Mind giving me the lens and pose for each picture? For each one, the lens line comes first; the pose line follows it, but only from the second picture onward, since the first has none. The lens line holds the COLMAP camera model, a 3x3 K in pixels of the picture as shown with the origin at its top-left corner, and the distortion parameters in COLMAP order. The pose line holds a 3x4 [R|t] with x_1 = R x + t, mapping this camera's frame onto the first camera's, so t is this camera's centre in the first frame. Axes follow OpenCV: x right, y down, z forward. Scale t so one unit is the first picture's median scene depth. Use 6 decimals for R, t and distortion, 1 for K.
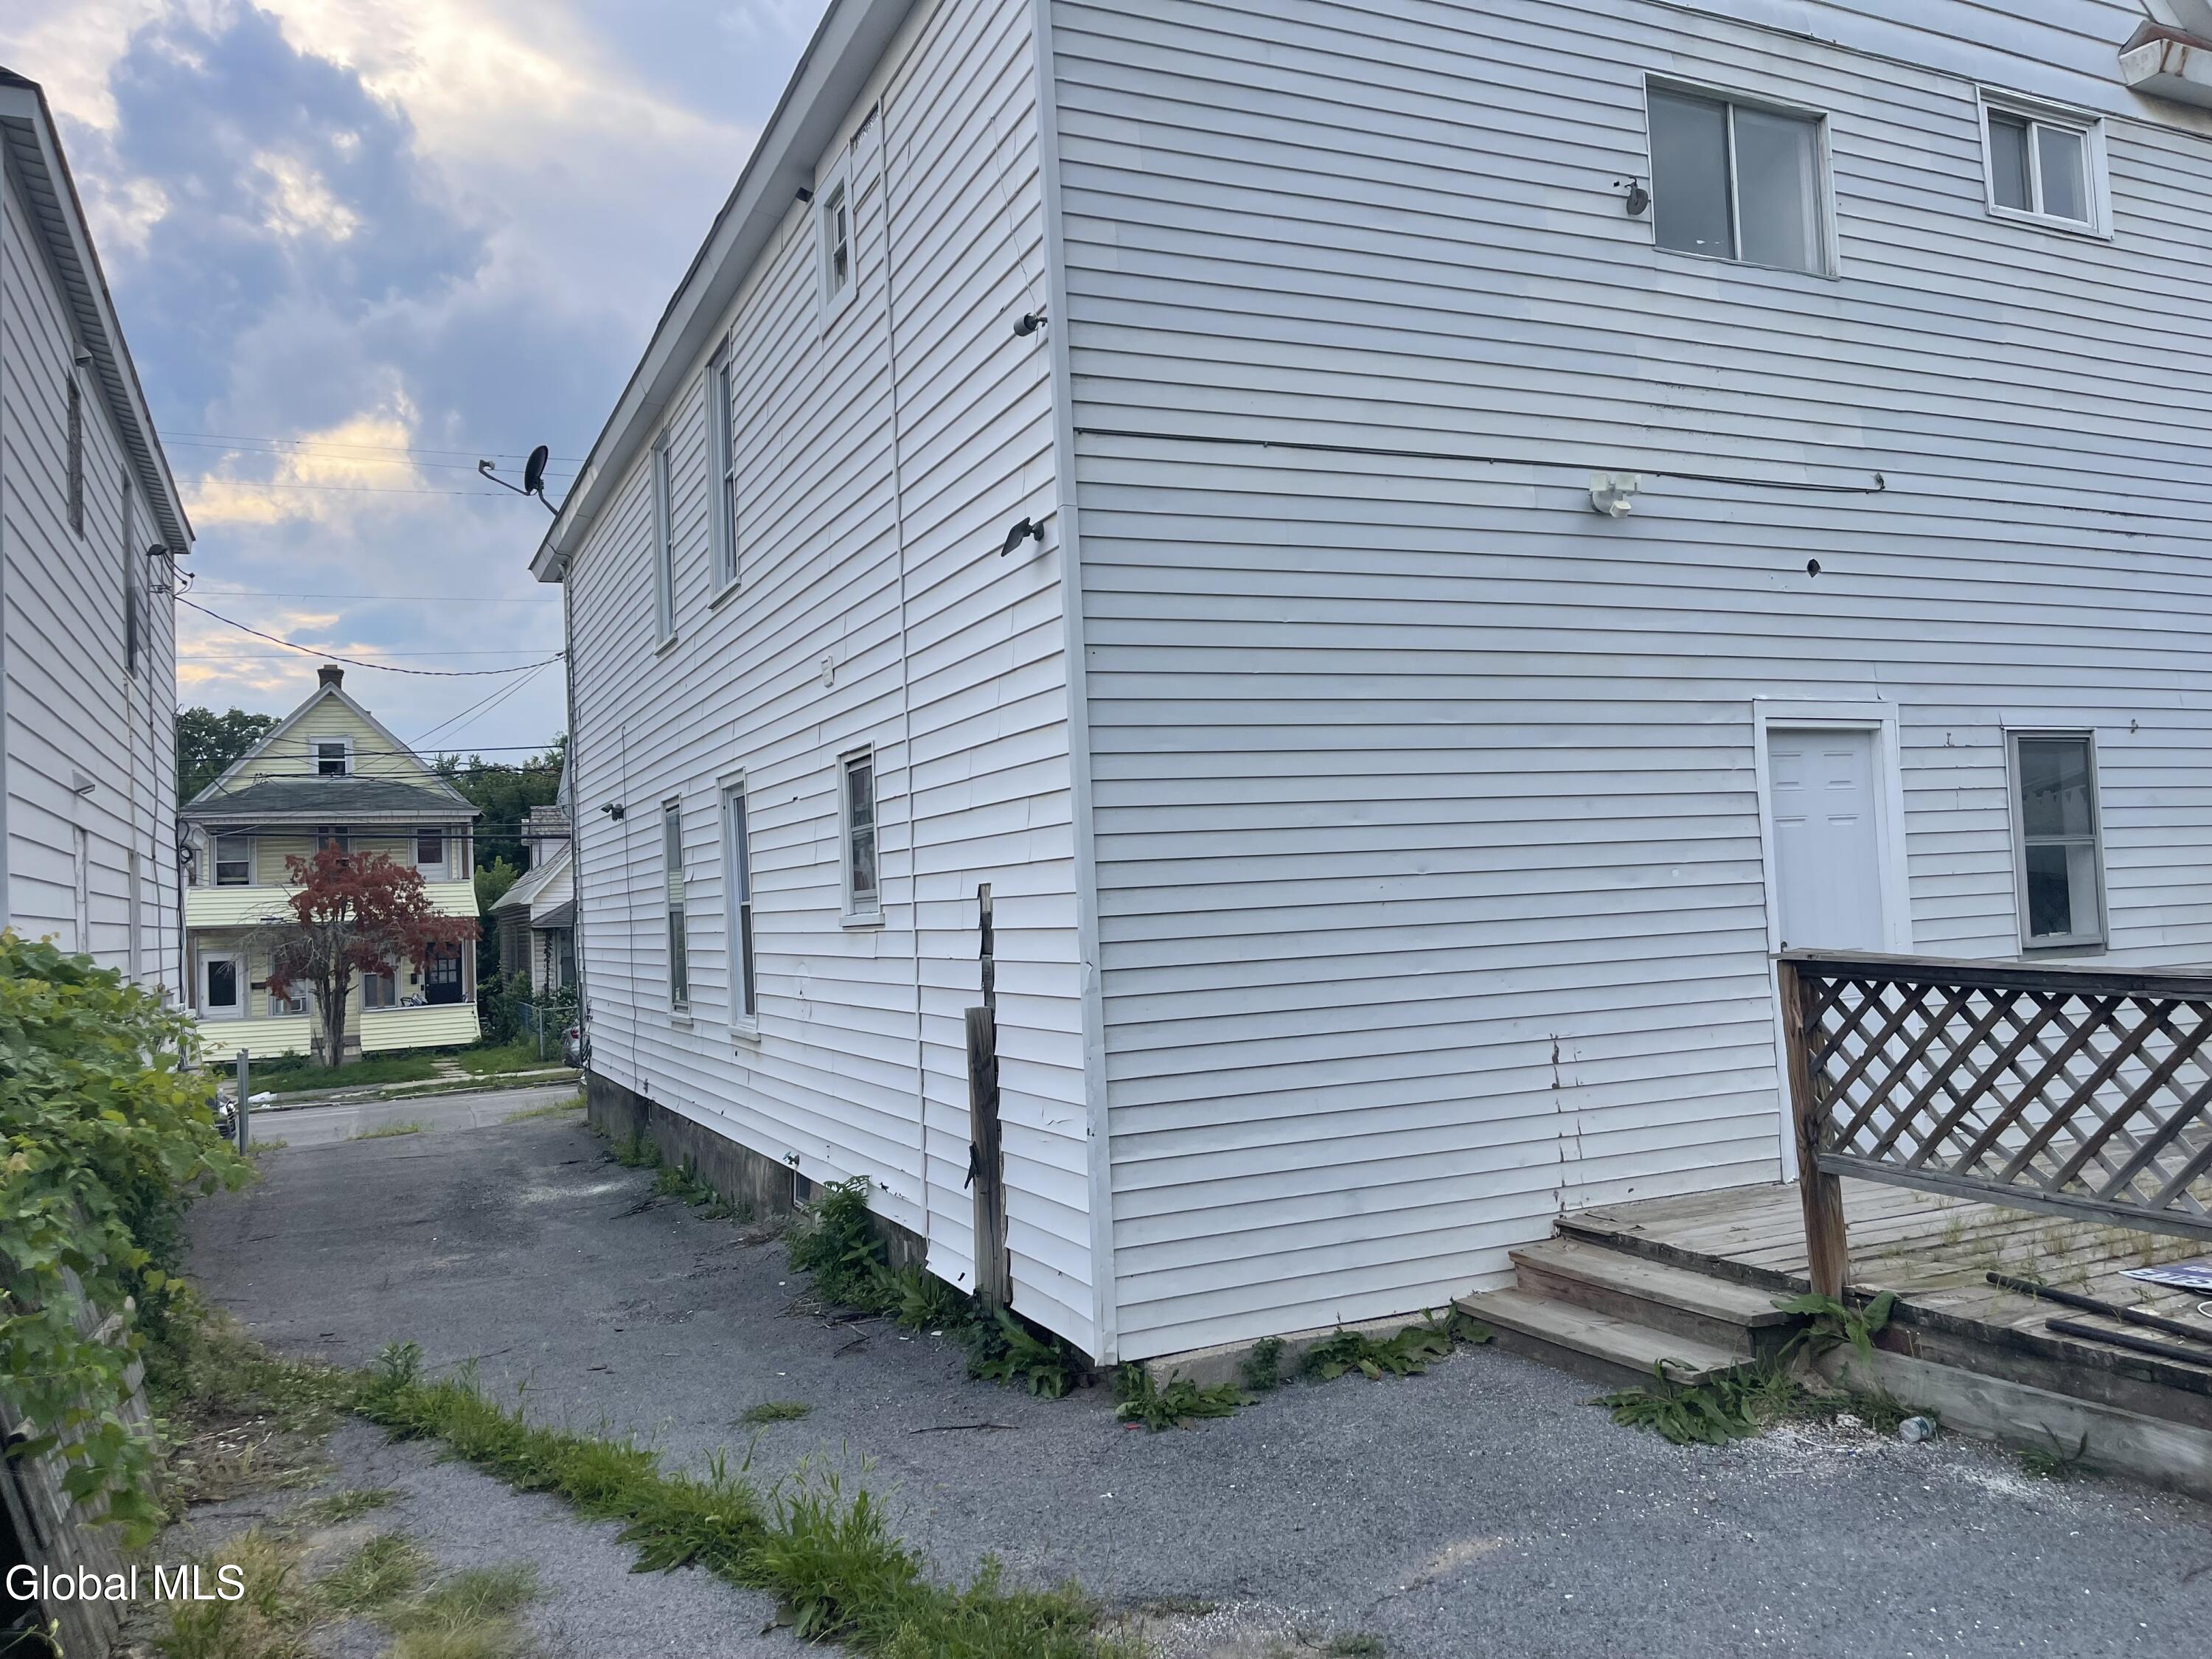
lens RADIAL K [[1772.5, 0, 1106.0], [0, 1772.5, 829.5], [0, 0, 1]] dist [0.085363, -0.102088]
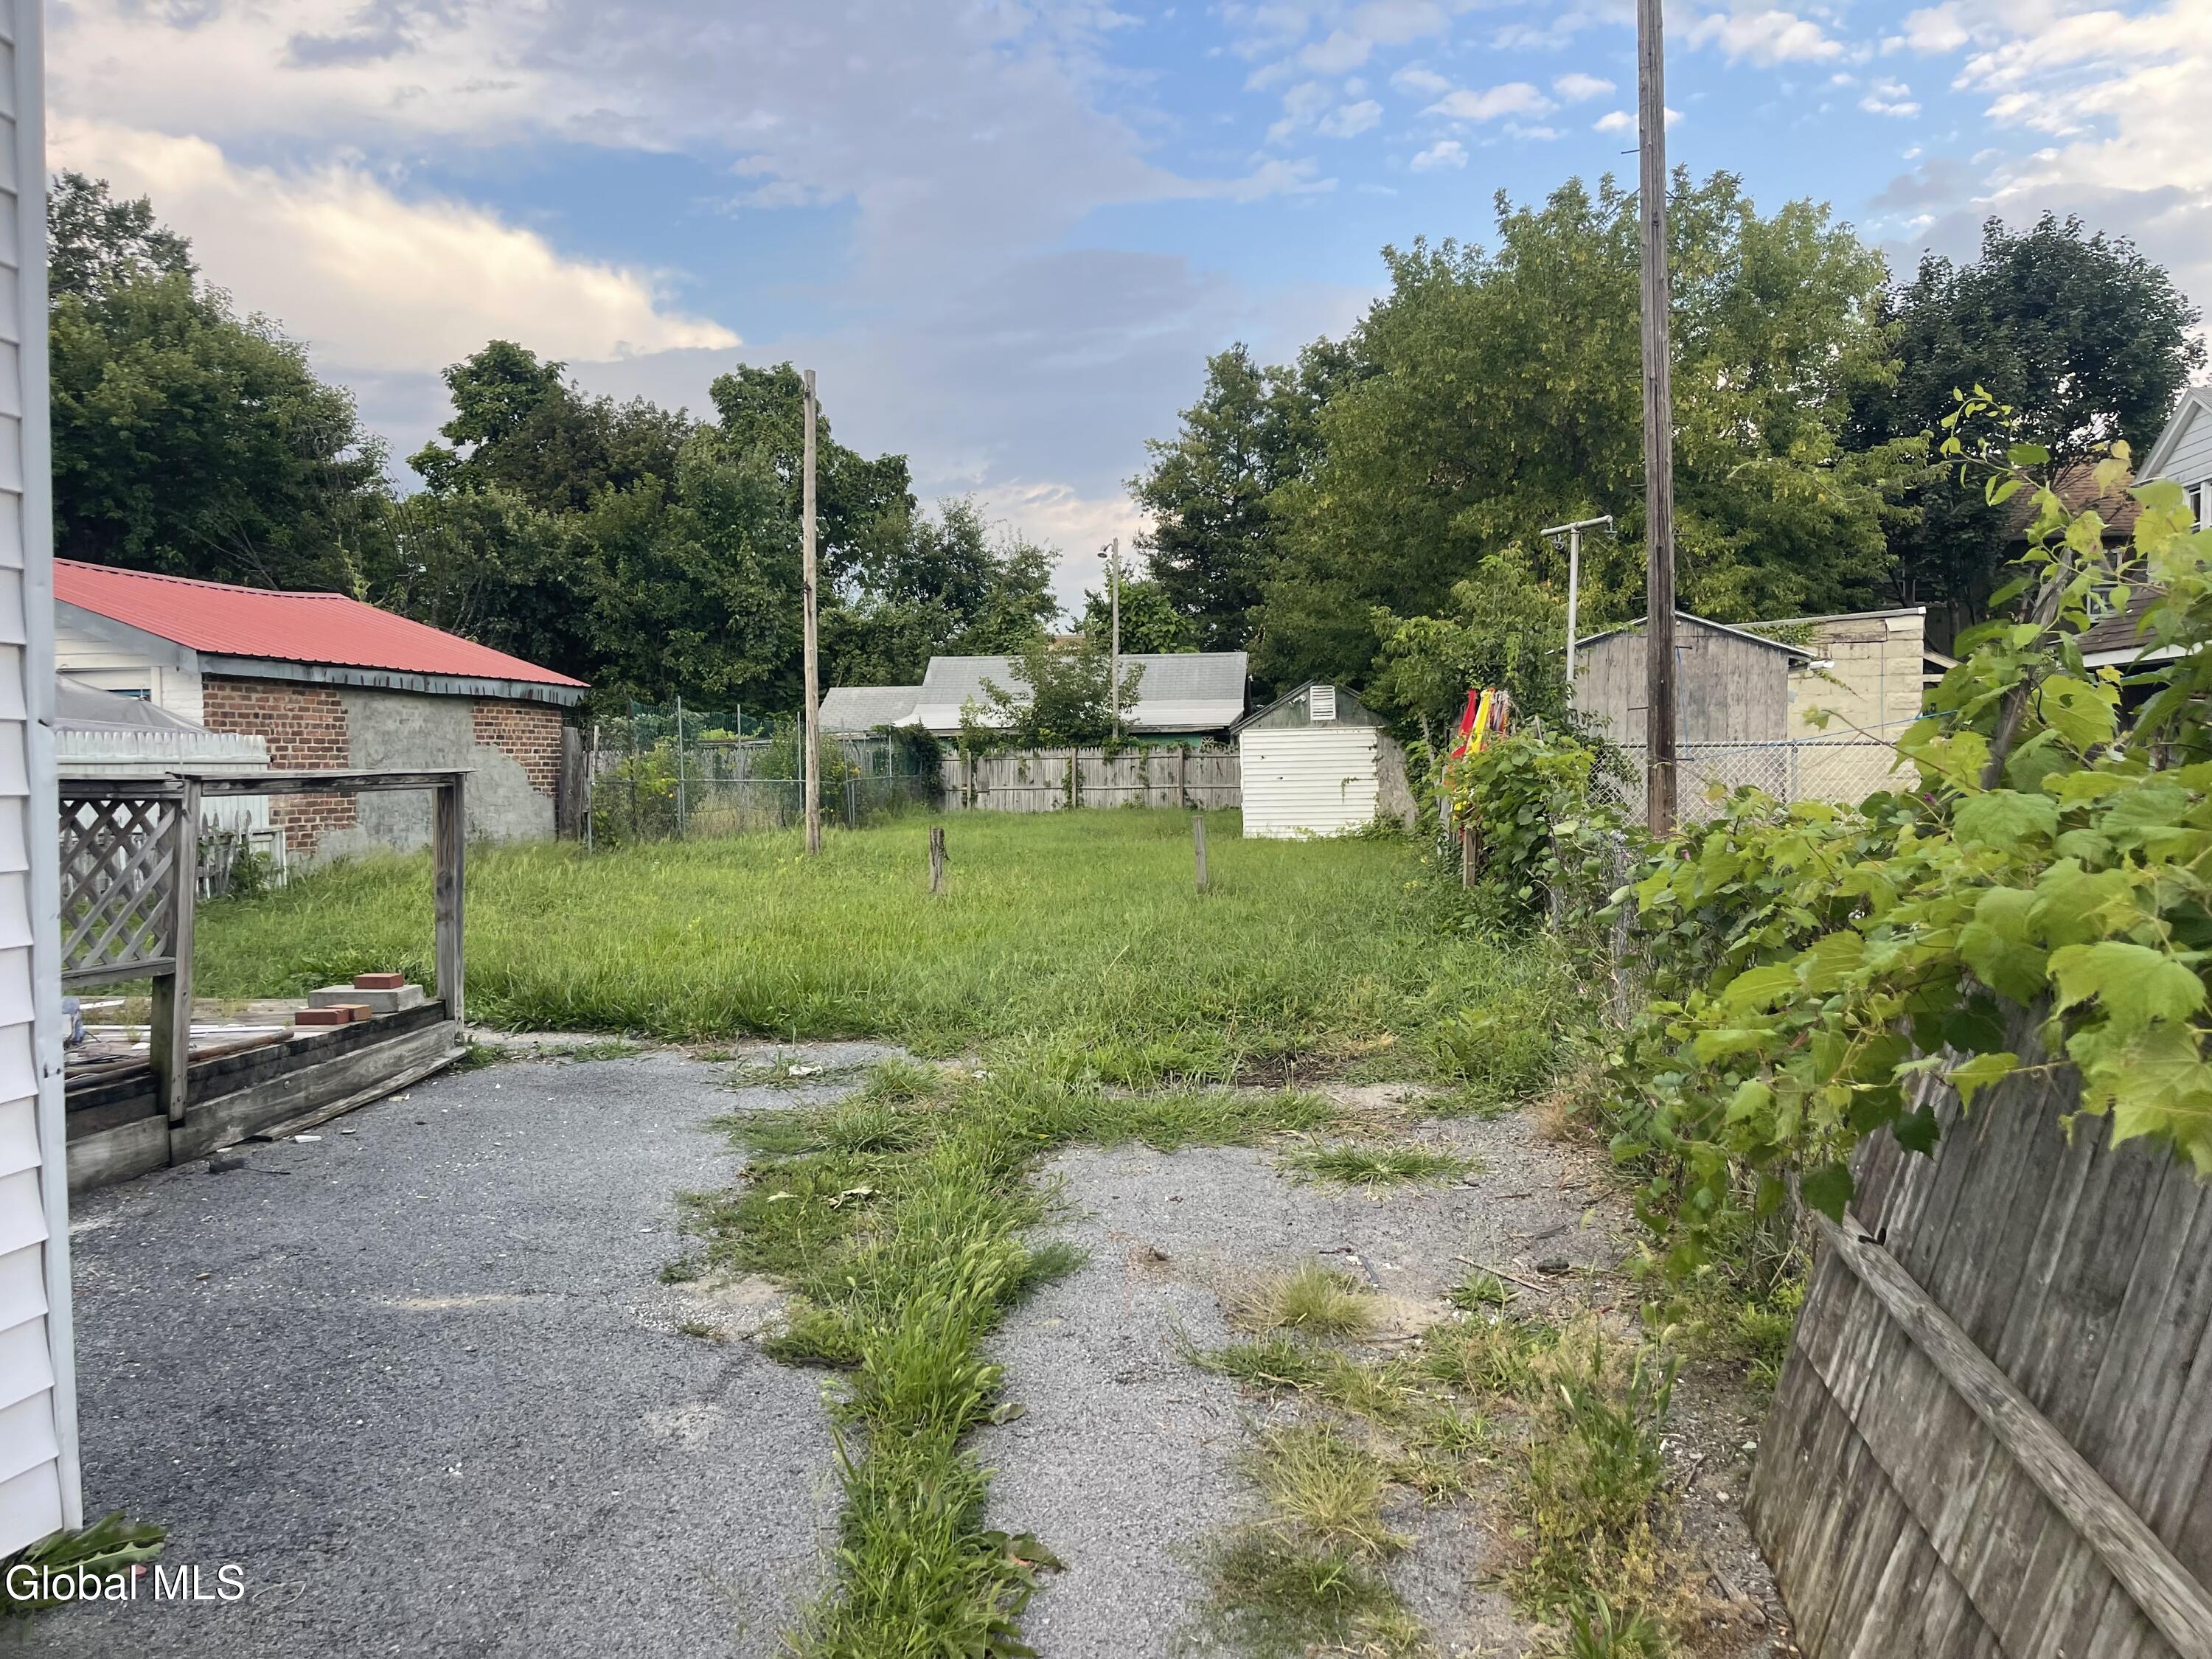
lens RADIAL K [[1772.5, 0, 1106.0], [0, 1772.5, 829.5], [0, 0, 1]] dist [0.085363, -0.102088]
pose [[-0.876830, 0.036323, 0.479426, -0.854127], [0.021004, 0.999084, -0.037281, 0.207108], [-0.480341, -0.022619, -0.876790, 2.205774]]
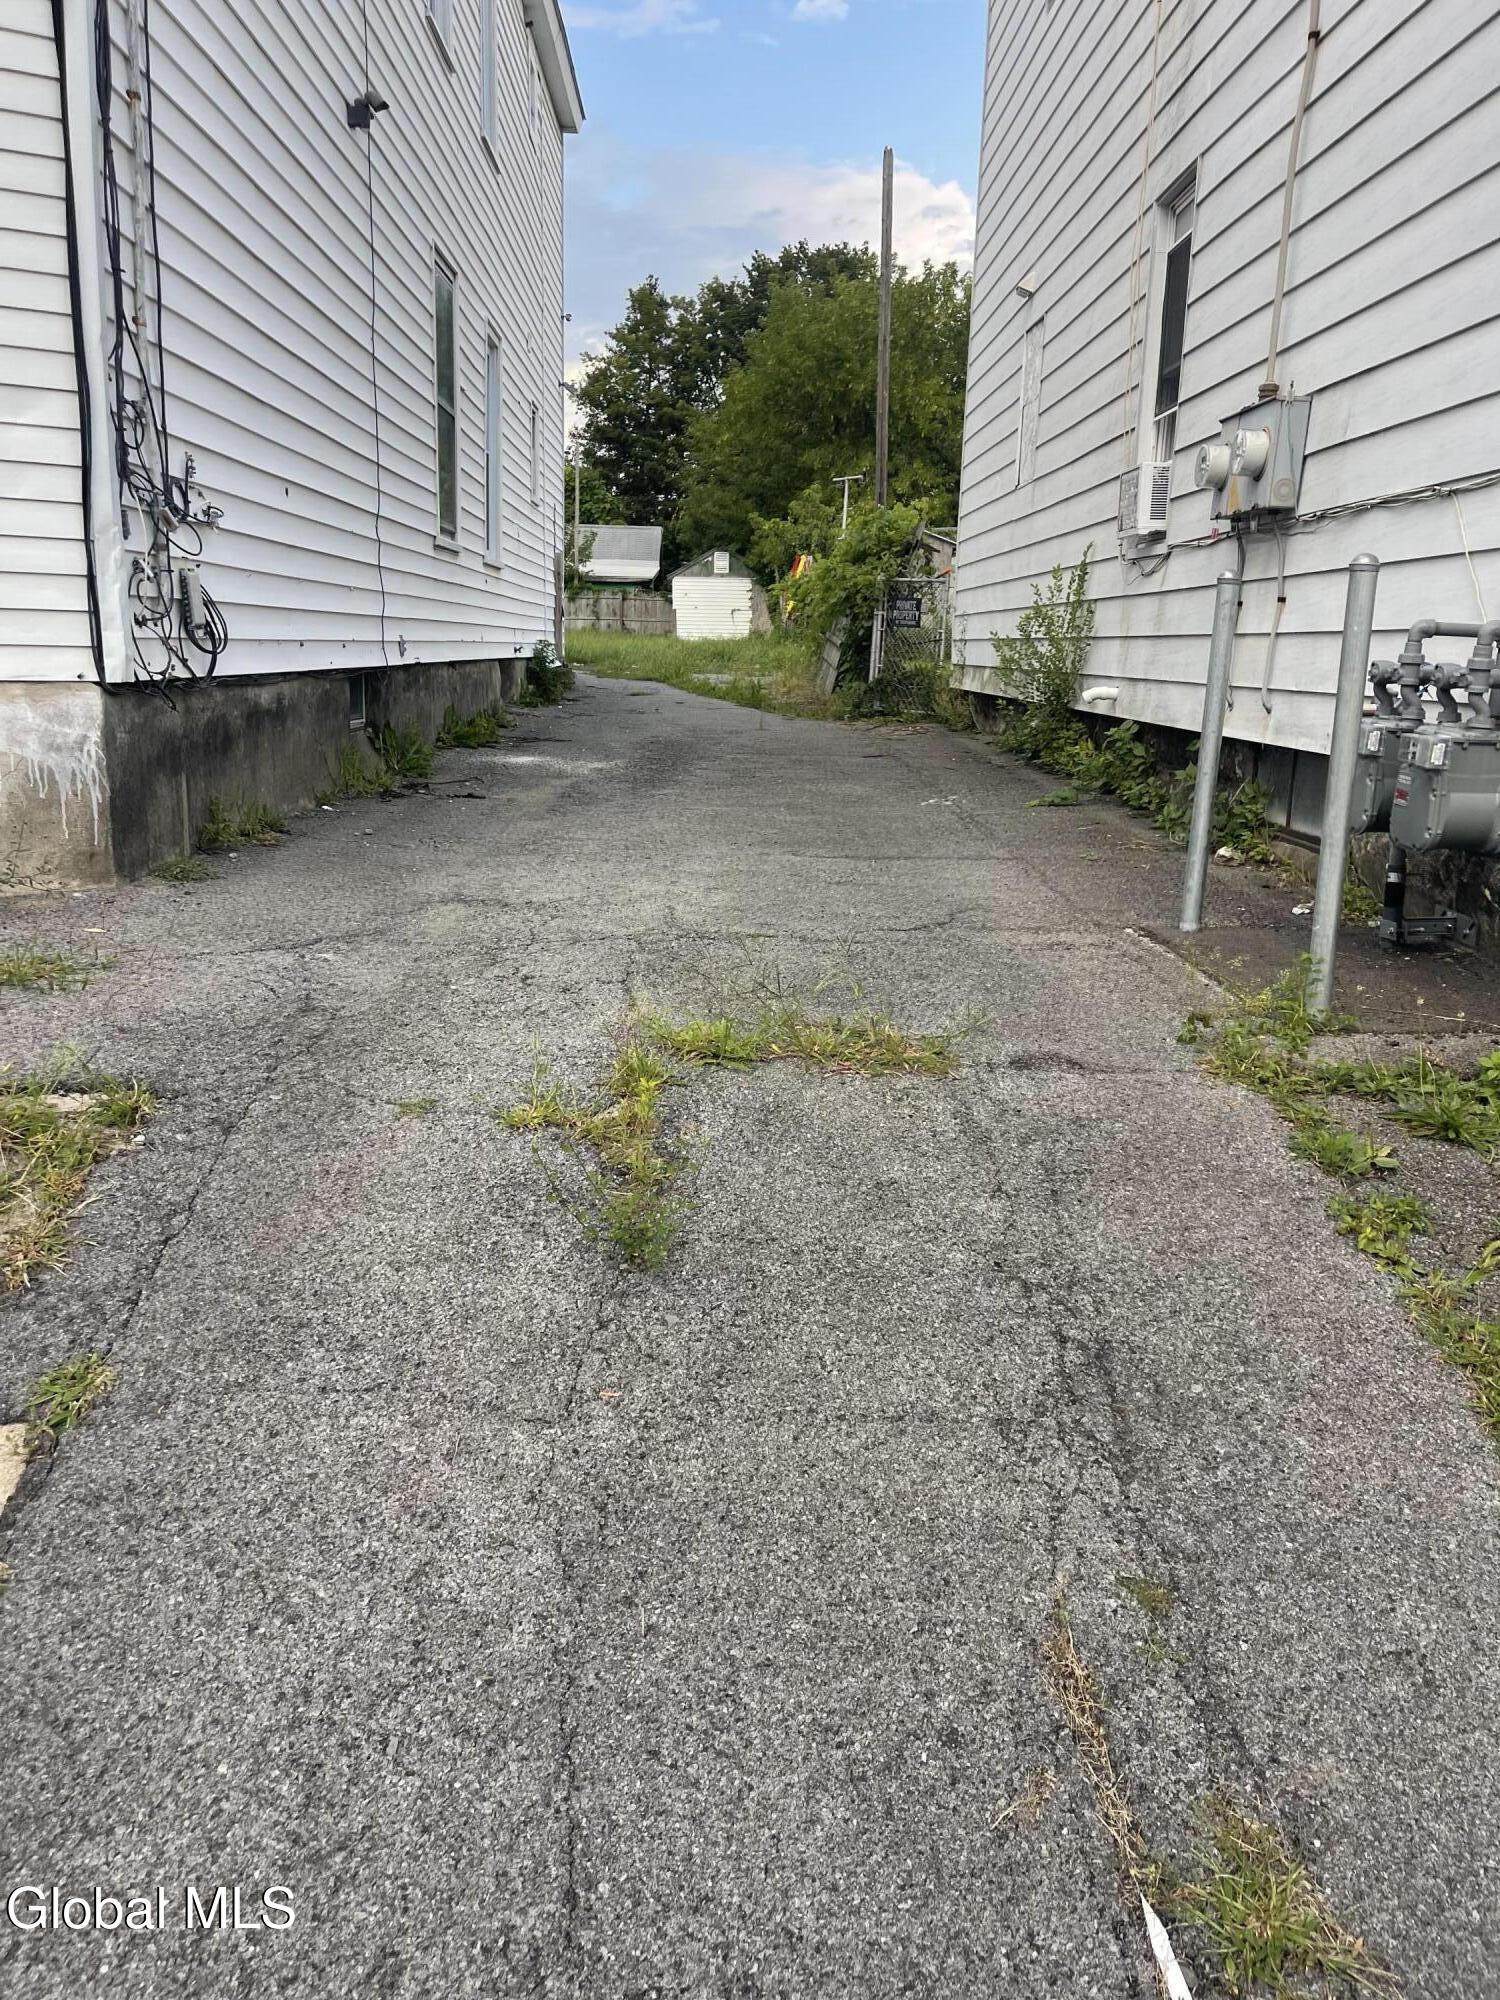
lens RADIAL K [[1602.6, 0, 750.0], [0, 1602.6, 1000.0], [0, 0, 1]] dist [0.085363, -0.102088]
pose [[-0.941442, -0.055874, 0.332515, -1.289924], [-0.005107, 0.988424, 0.151630, 0.373263], [-0.337138, 0.141053, -0.930829, 3.453292]]
